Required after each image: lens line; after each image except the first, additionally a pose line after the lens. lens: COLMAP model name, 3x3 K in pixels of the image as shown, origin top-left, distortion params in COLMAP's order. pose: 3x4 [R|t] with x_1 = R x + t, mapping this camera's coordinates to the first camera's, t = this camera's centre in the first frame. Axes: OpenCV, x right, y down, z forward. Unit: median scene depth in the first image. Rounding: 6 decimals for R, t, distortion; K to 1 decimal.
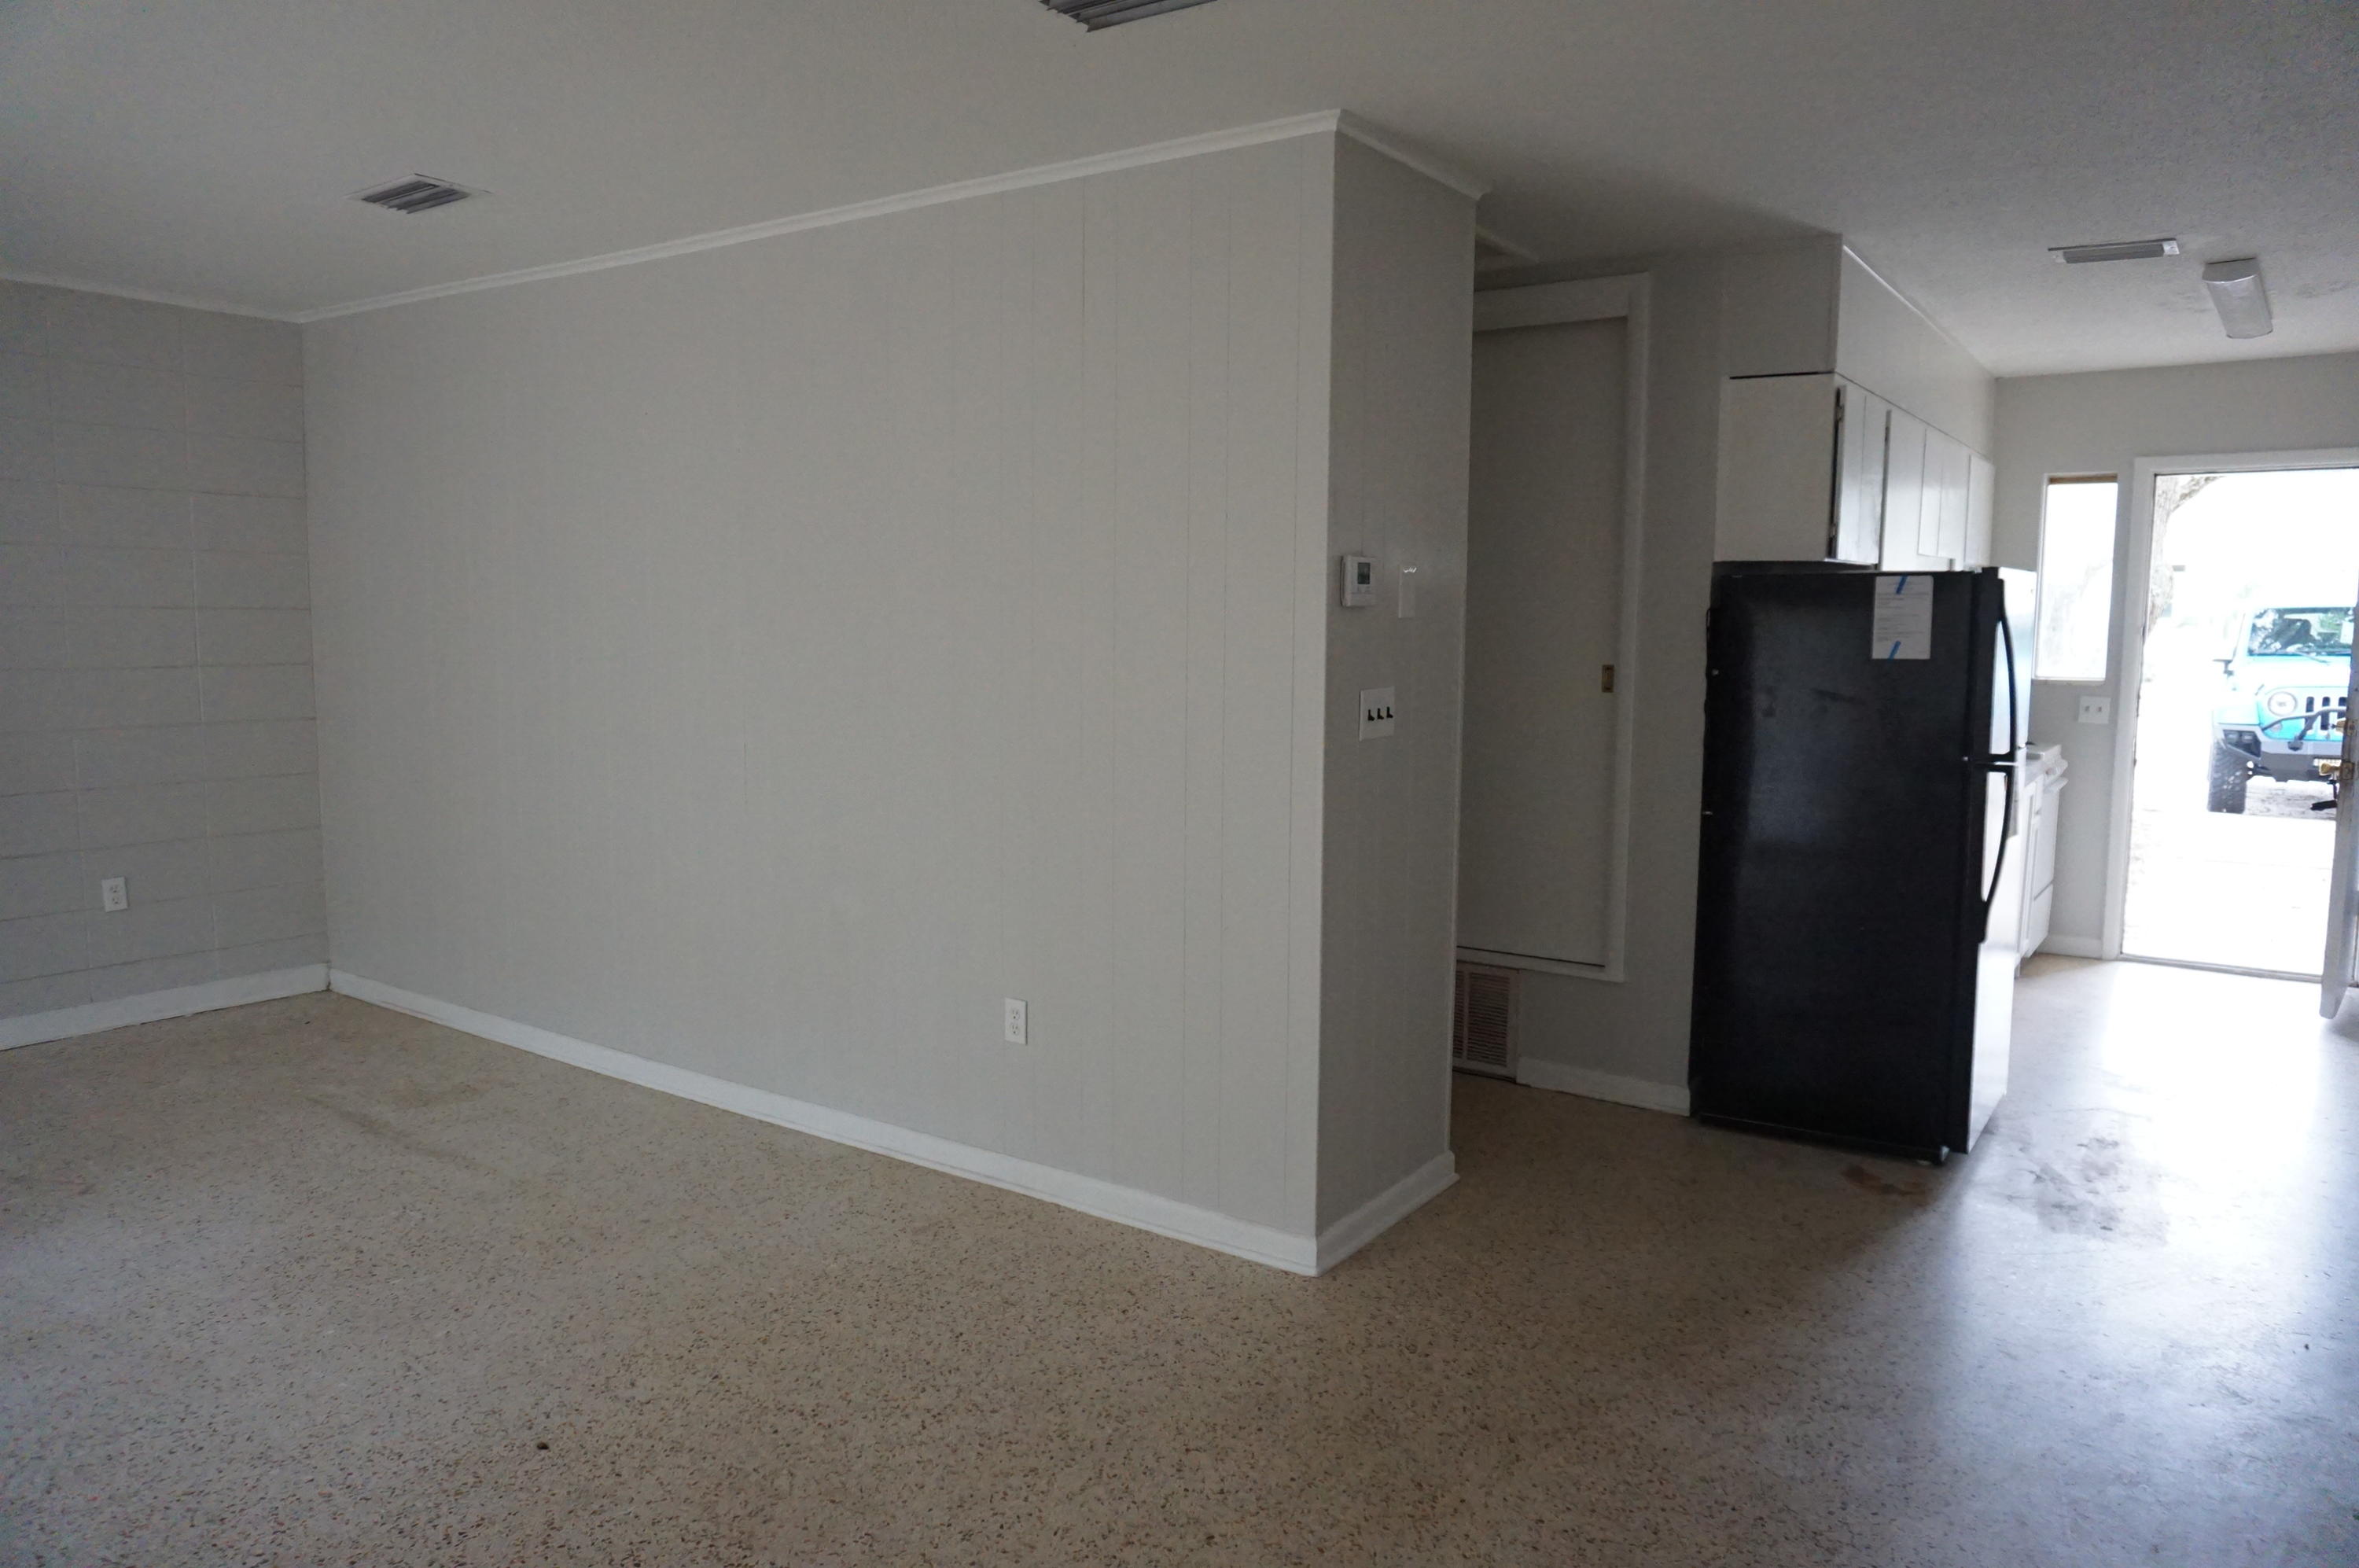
lens RADIAL K [[1566.3, 0, 1174.4], [0, 1566.3, 791.9], [0, 0, 1]] dist [-0.057728, 0.035210]
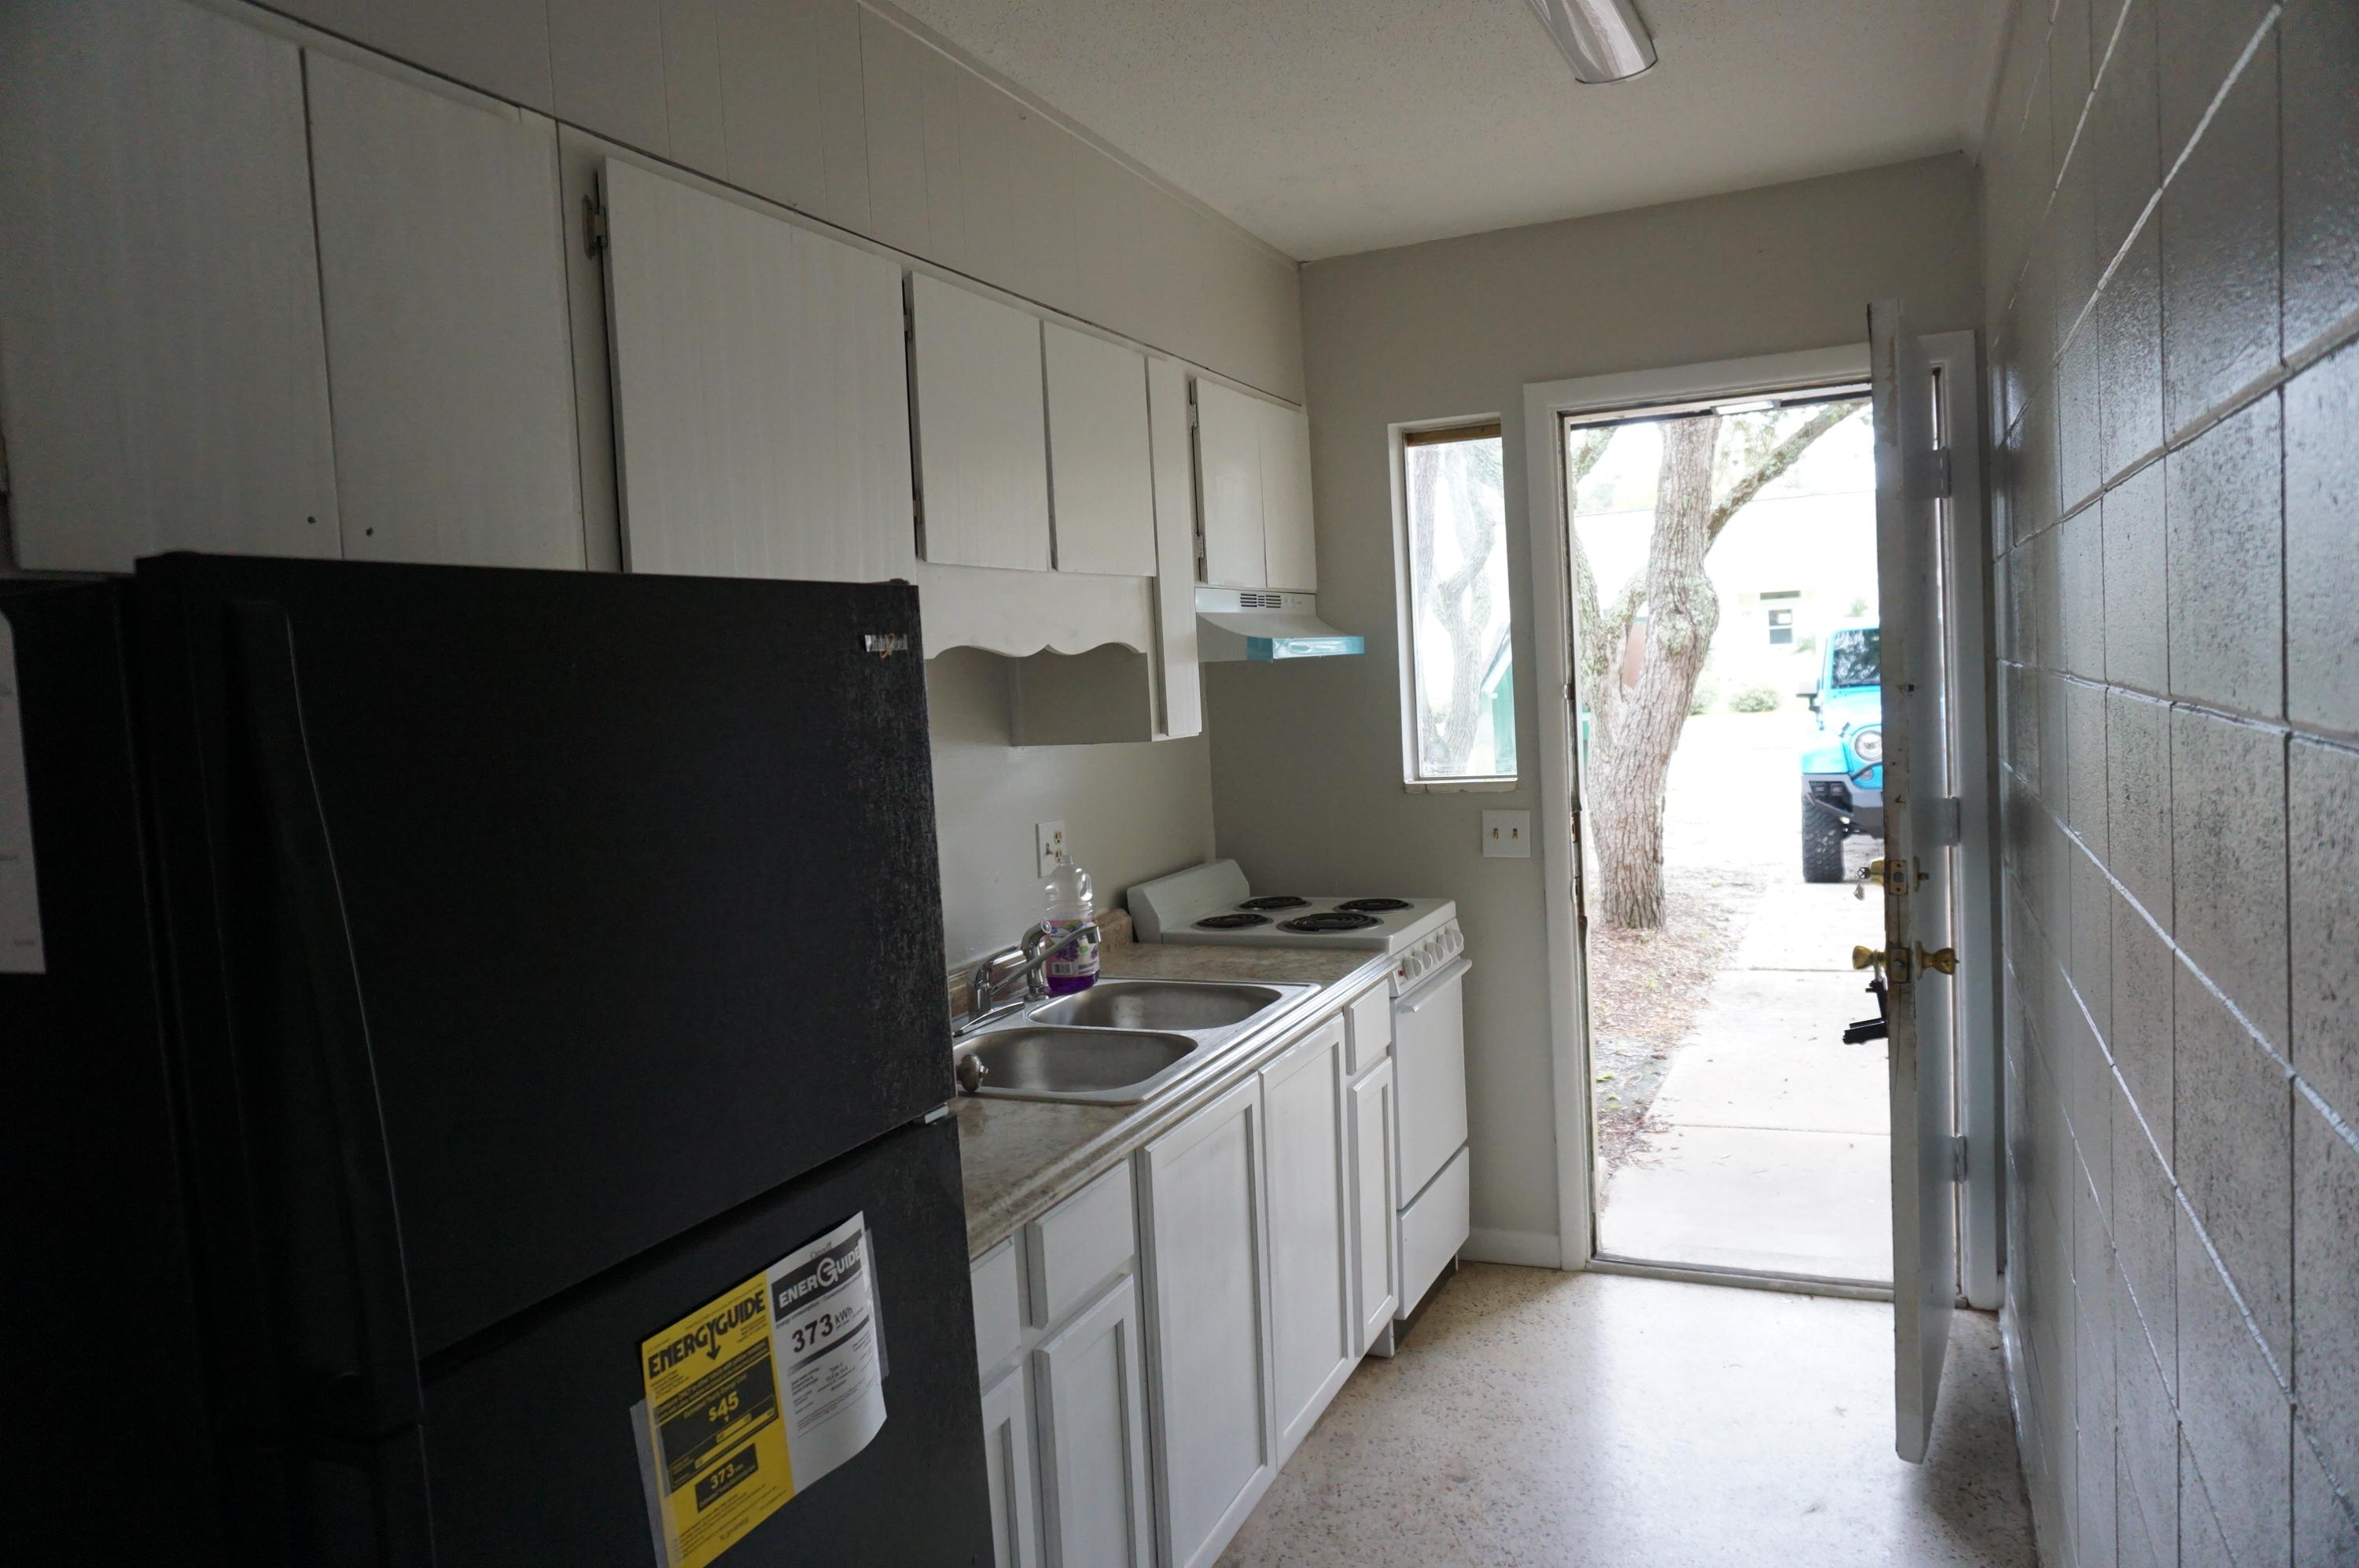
lens RADIAL K [[1554.6, 0, 1179.5], [0, 1554.6, 784.0], [0, 0, 1]] dist [-0.071789, 0.036454]
pose [[0.981332, -0.074078, 0.177480, 0.624851], [0.083110, 0.995569, -0.043998, -0.092494], [-0.173434, 0.057927, 0.983140, 0.761294]]
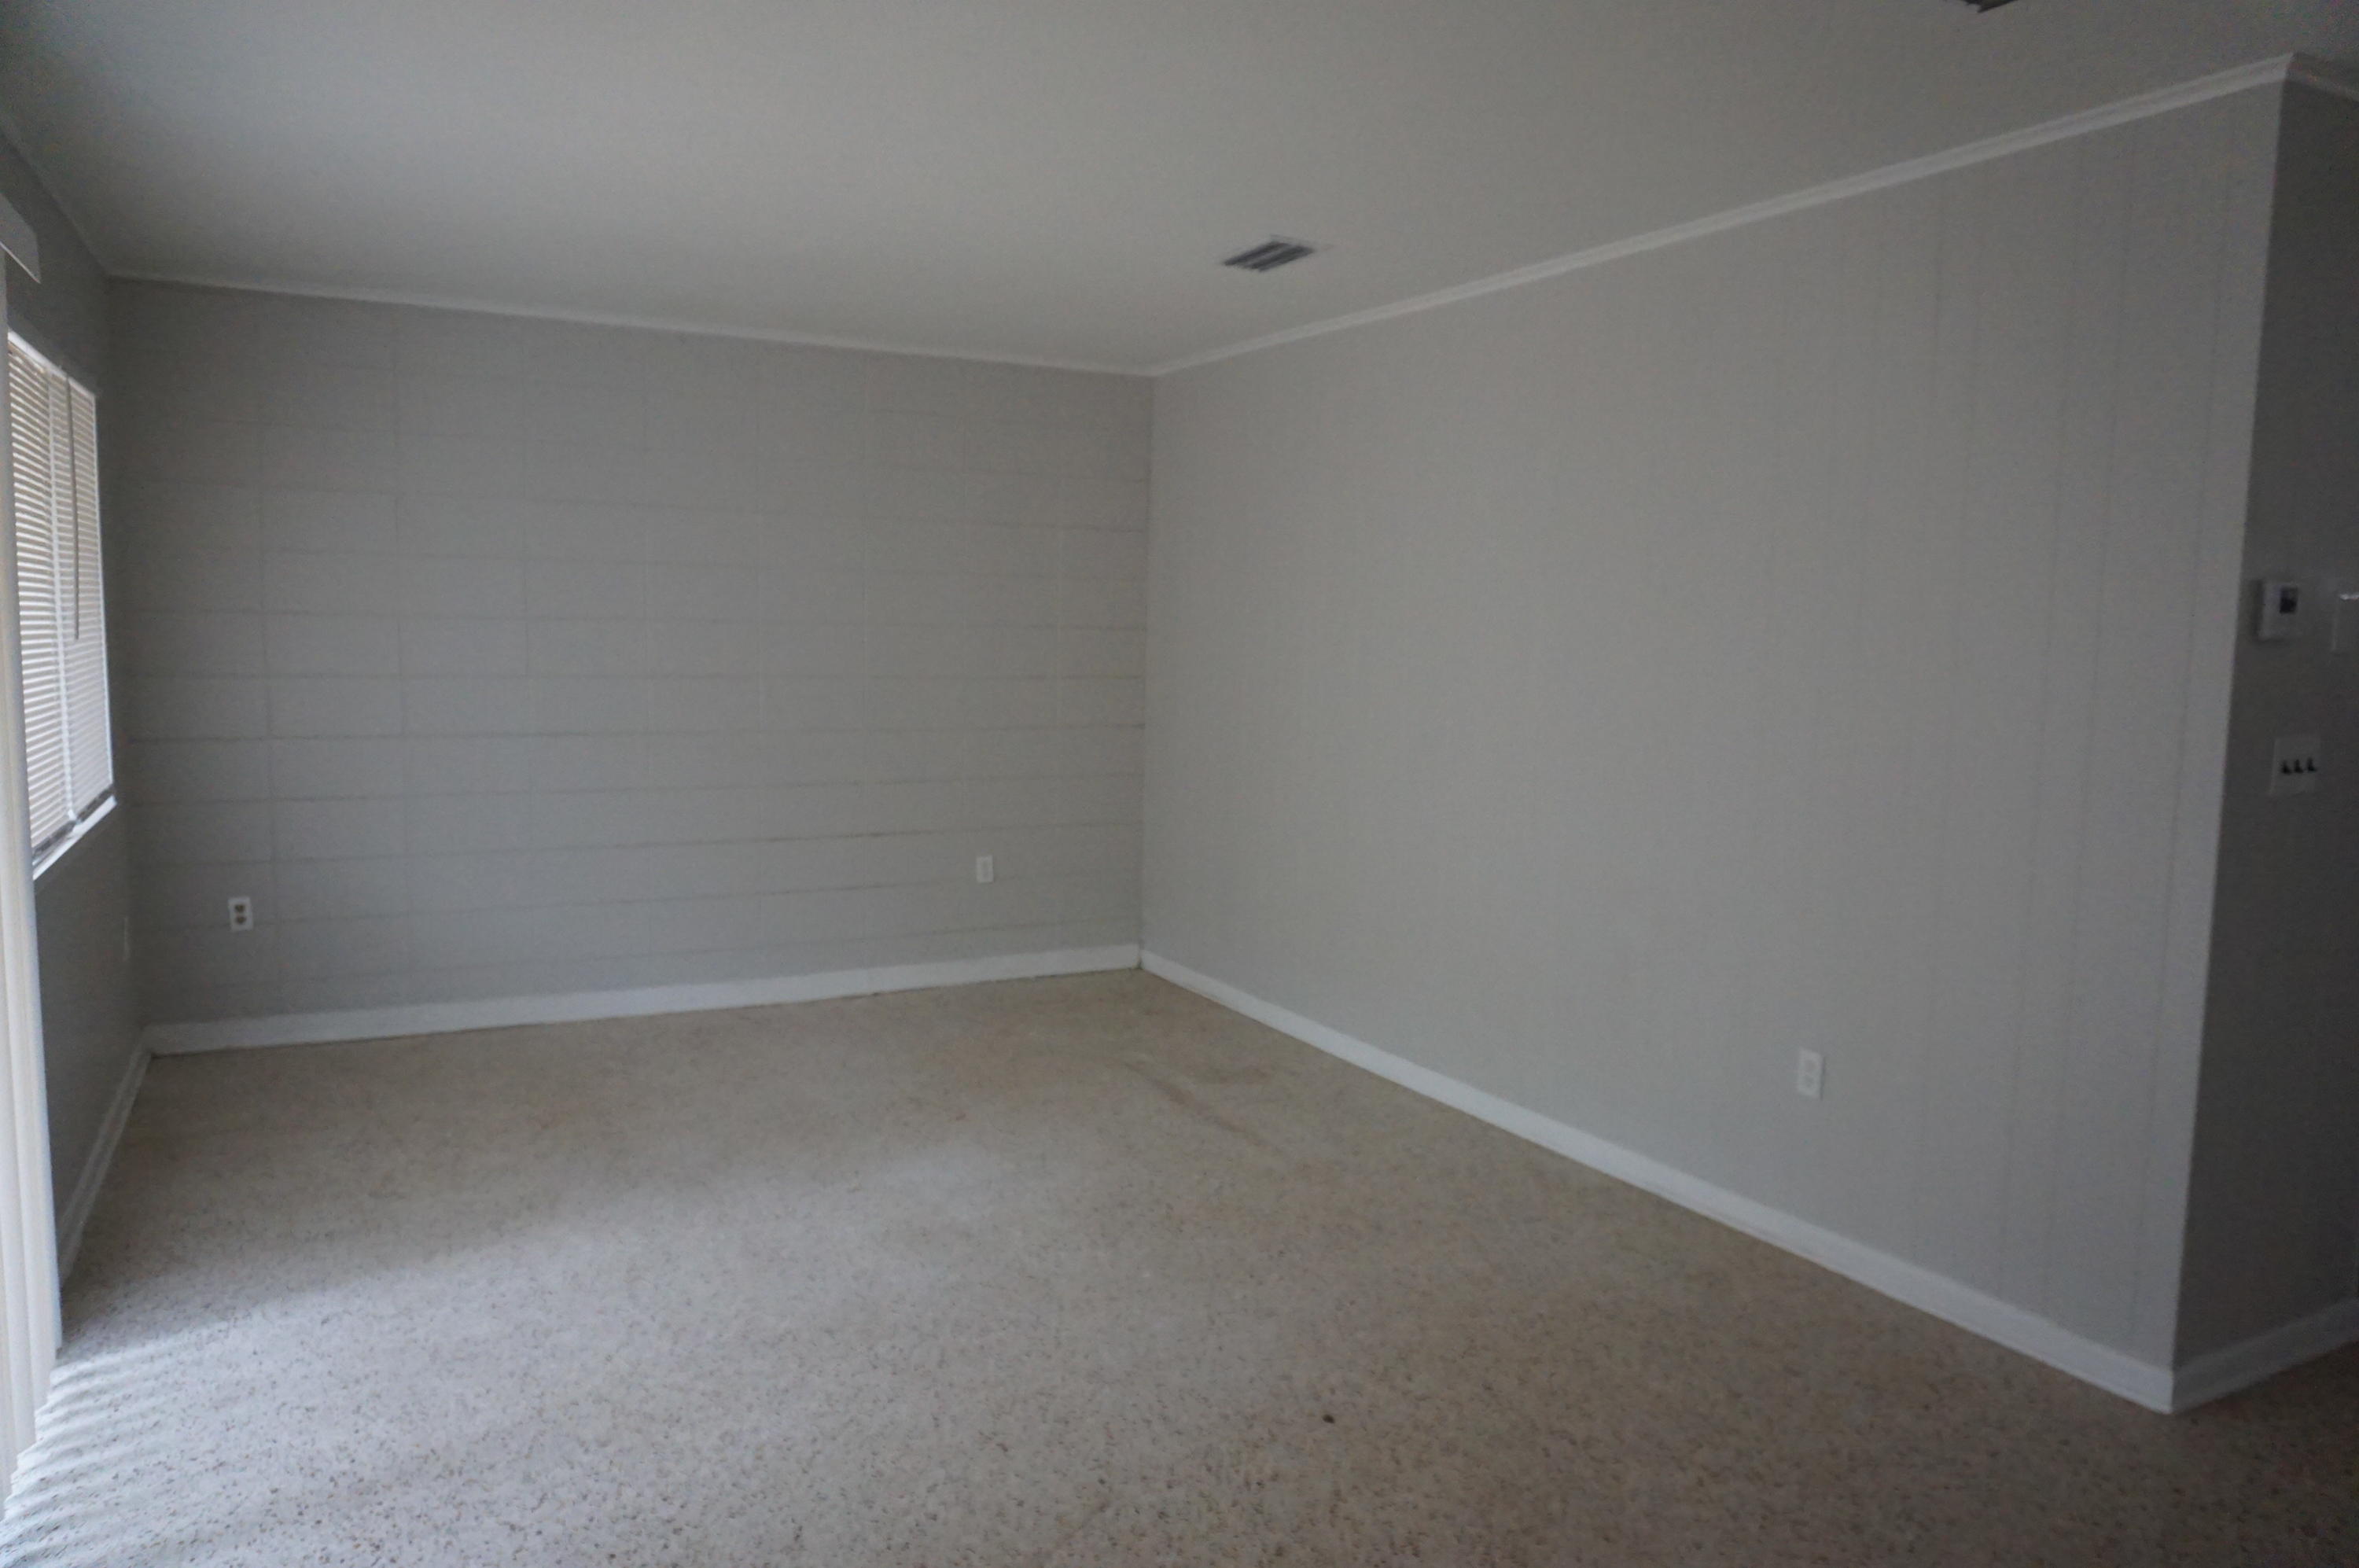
lens RADIAL K [[1566.3, 0, 1174.4], [0, 1566.3, 791.9], [0, 0, 1]] dist [-0.057728, 0.035210]
pose [[0.891183, 0.050699, -0.450802, -0.033509], [-0.056813, 0.998385, -0.000030, -0.001286], [0.450072, 0.025639, 0.892624, -0.012049]]
